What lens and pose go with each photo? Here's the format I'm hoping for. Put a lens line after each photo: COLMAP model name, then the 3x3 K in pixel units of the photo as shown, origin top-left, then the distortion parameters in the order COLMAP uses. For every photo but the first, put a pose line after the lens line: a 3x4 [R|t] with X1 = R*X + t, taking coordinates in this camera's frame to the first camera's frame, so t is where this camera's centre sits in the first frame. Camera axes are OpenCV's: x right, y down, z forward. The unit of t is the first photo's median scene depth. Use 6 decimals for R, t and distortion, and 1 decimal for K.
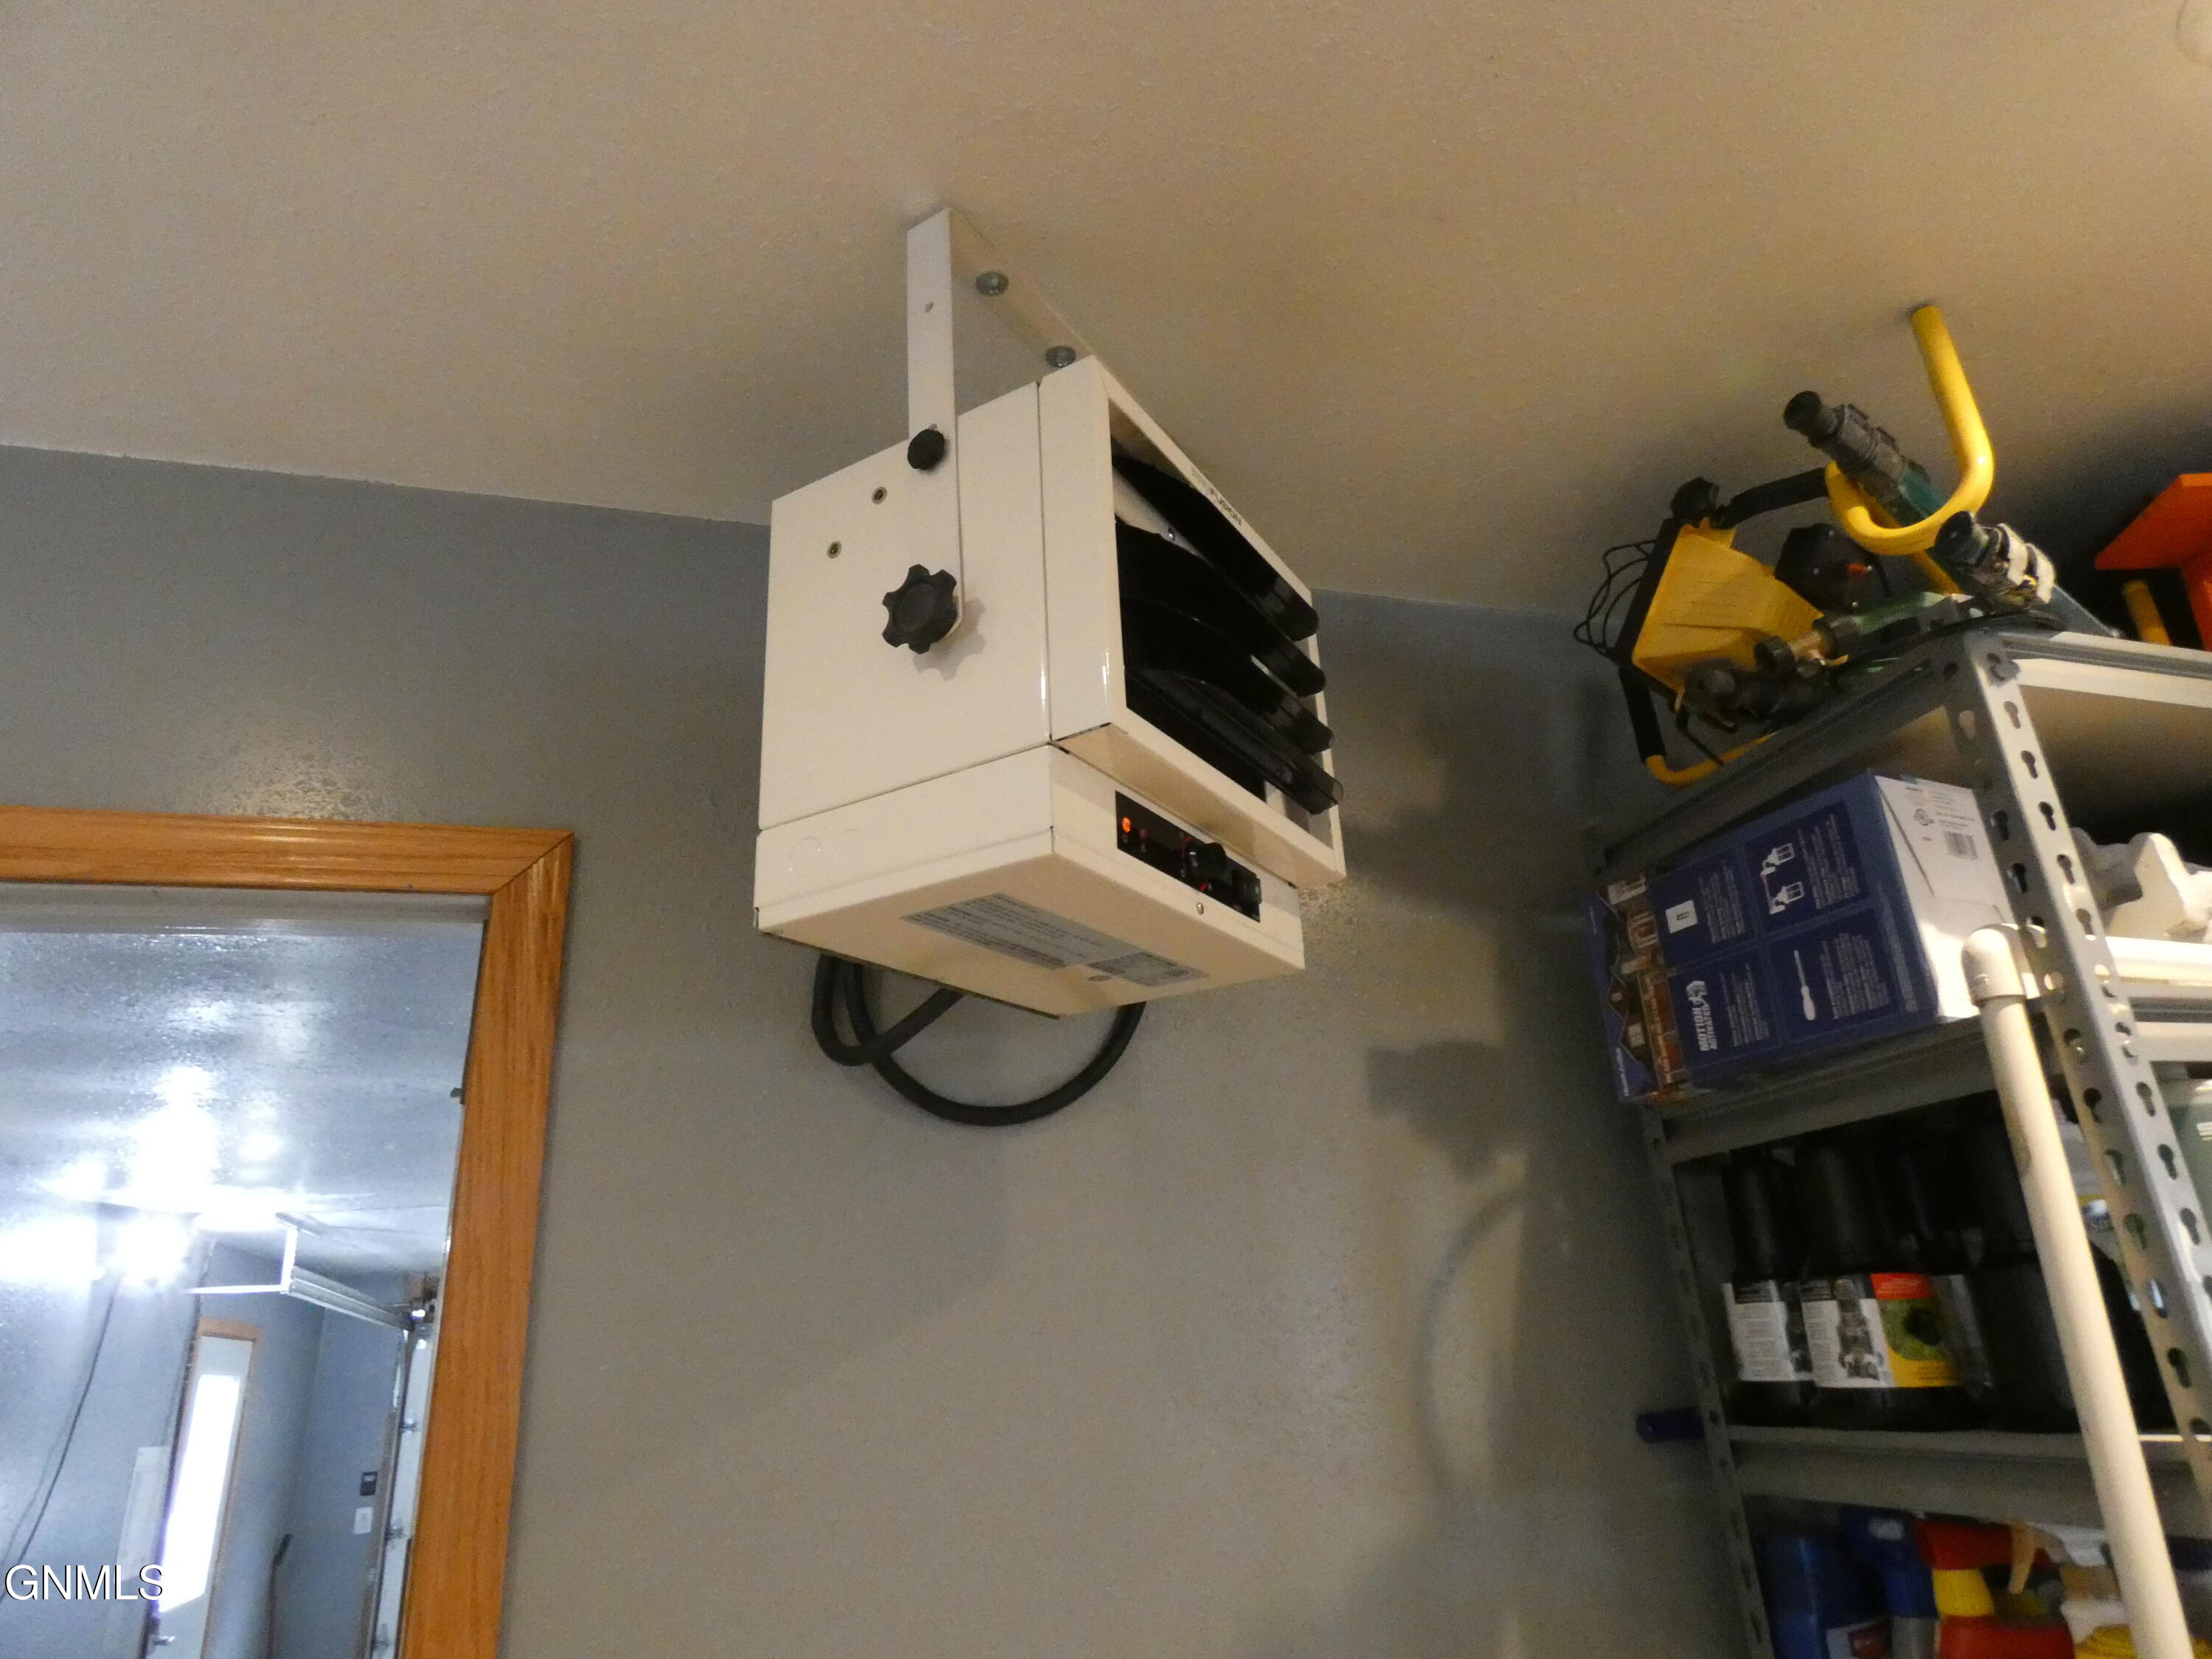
lens RADIAL K [[1327.4, 0, 1102.0], [0, 1327.4, 826.2], [0, 0, 1]] dist [-0.005797, -0.002834]
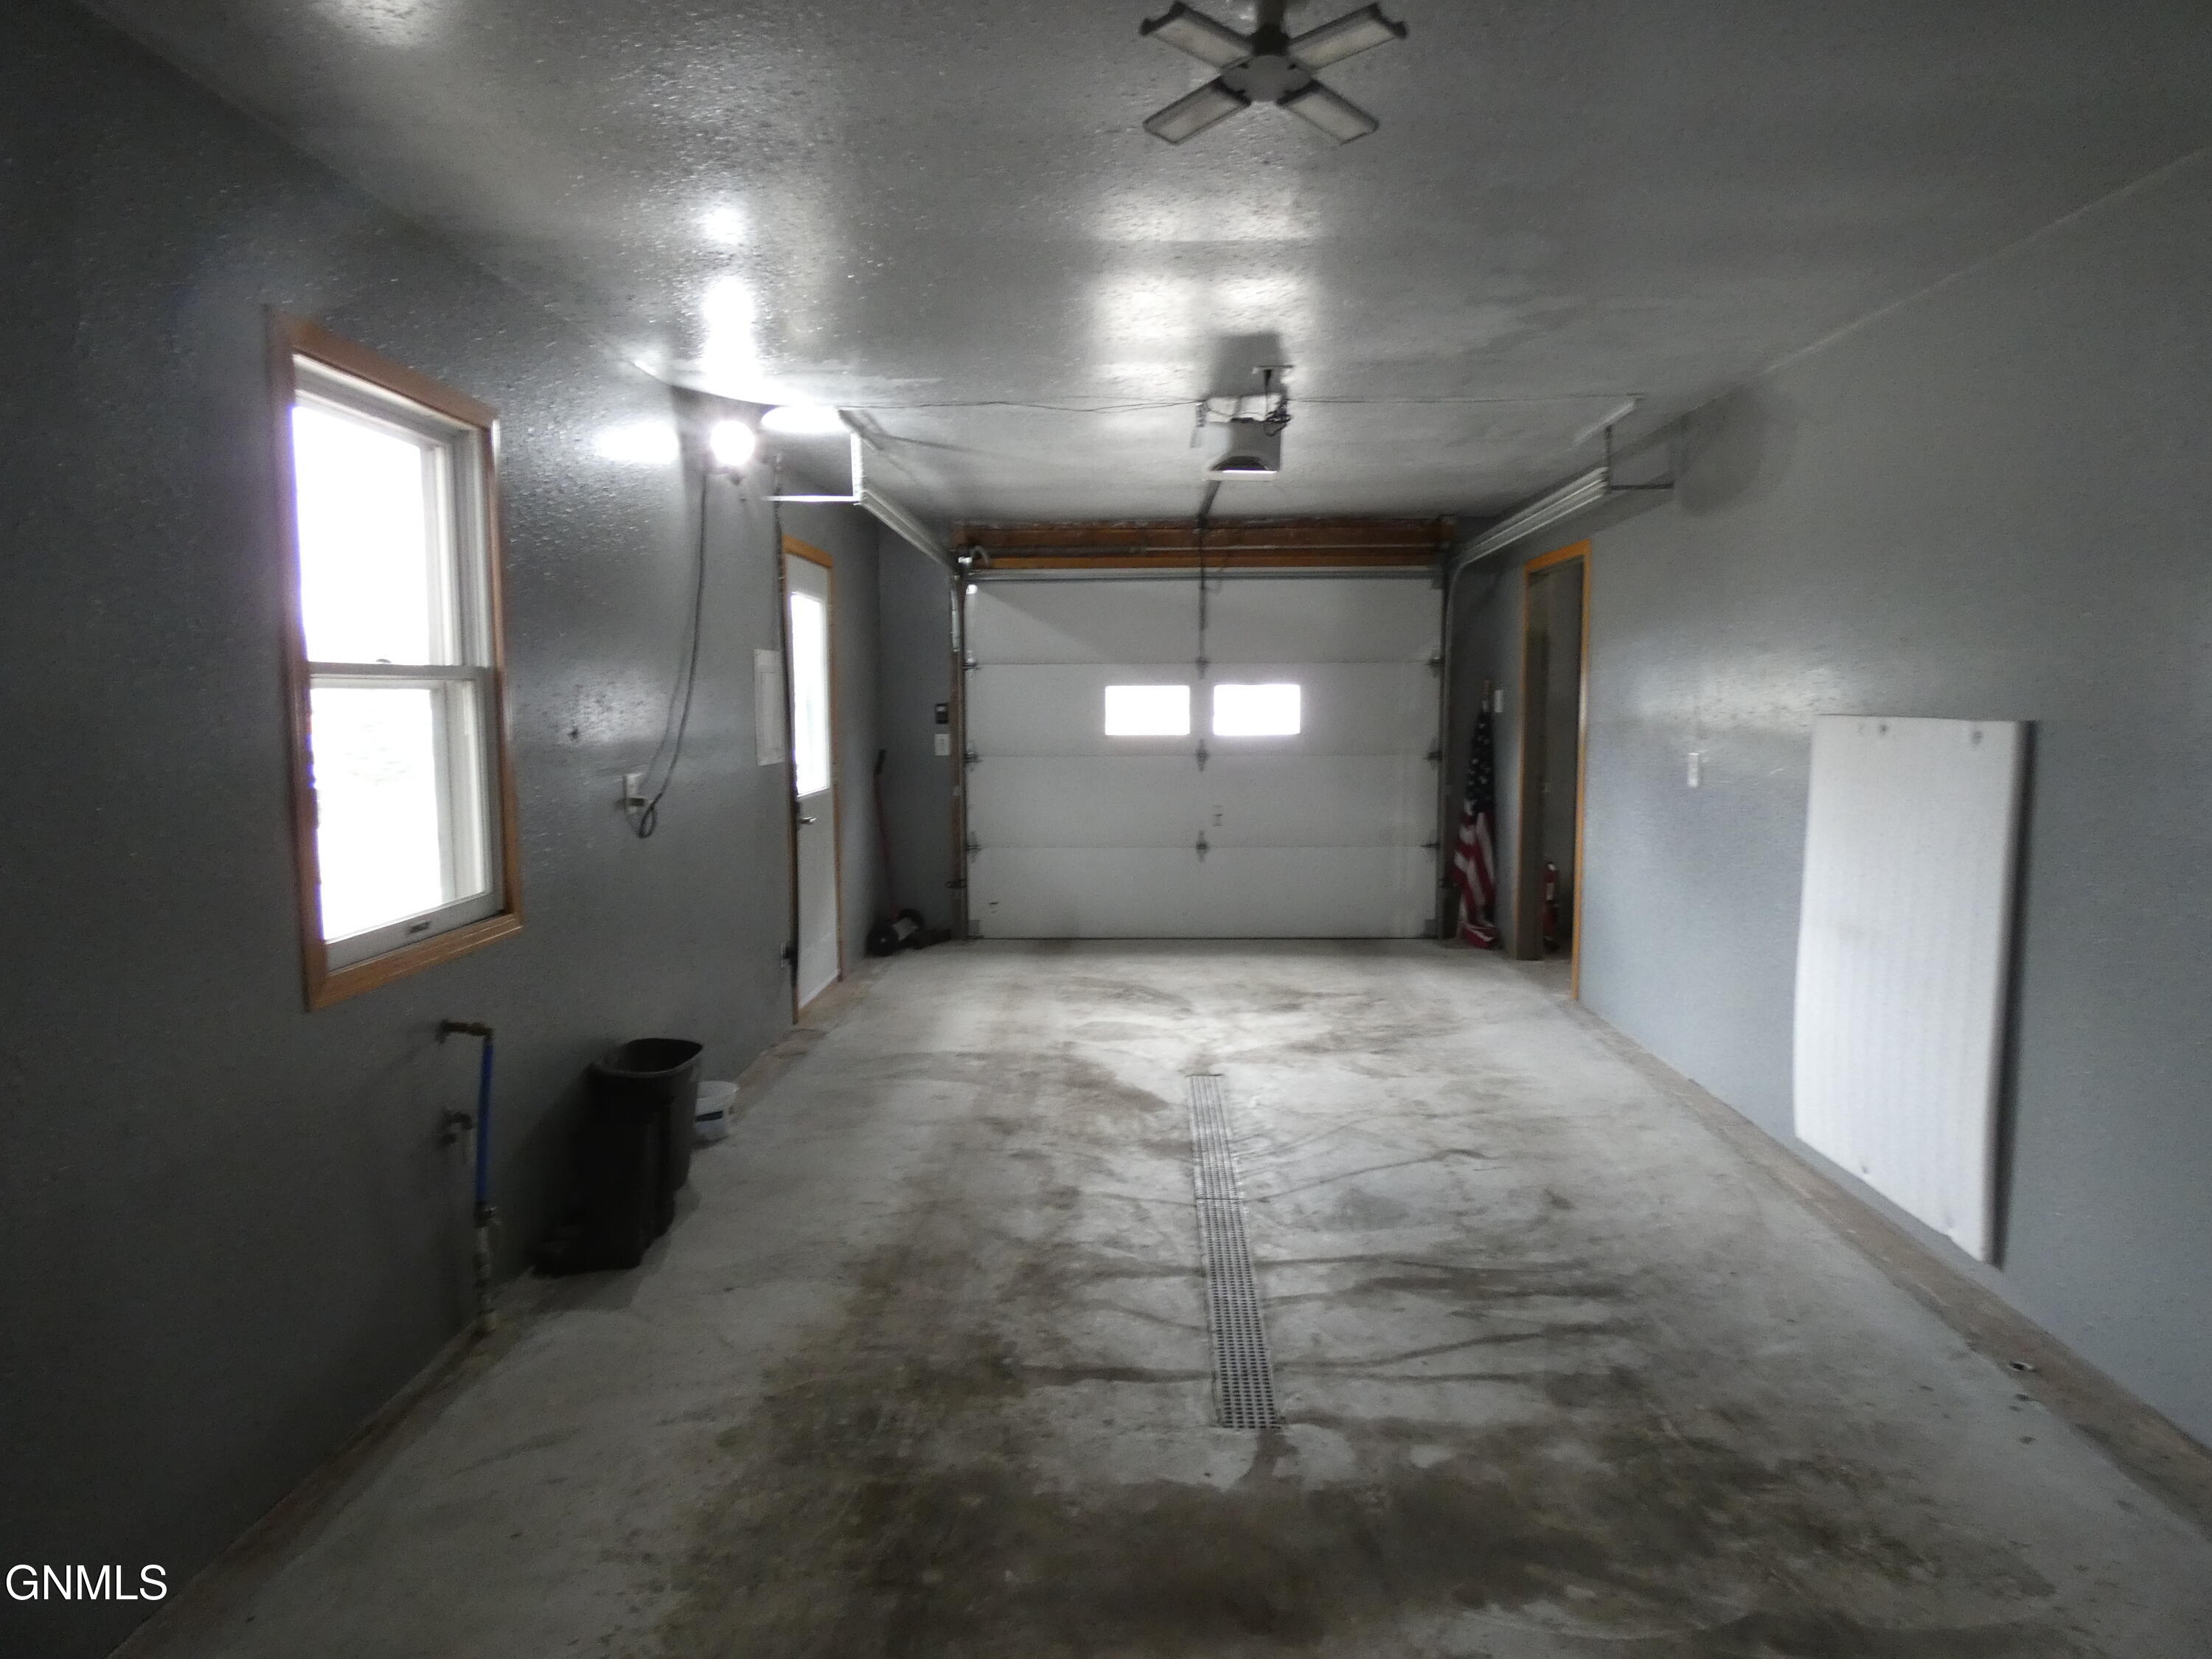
lens RADIAL K [[1327.4, 0, 1102.0], [0, 1327.4, 826.2], [0, 0, 1]] dist [-0.005797, -0.002834]
pose [[0.949697, 0.084065, -0.301676, -0.132343], [0.069905, 0.882088, 0.465869, 0.113796], [0.305268, -0.463523, 0.831840, 0.141829]]
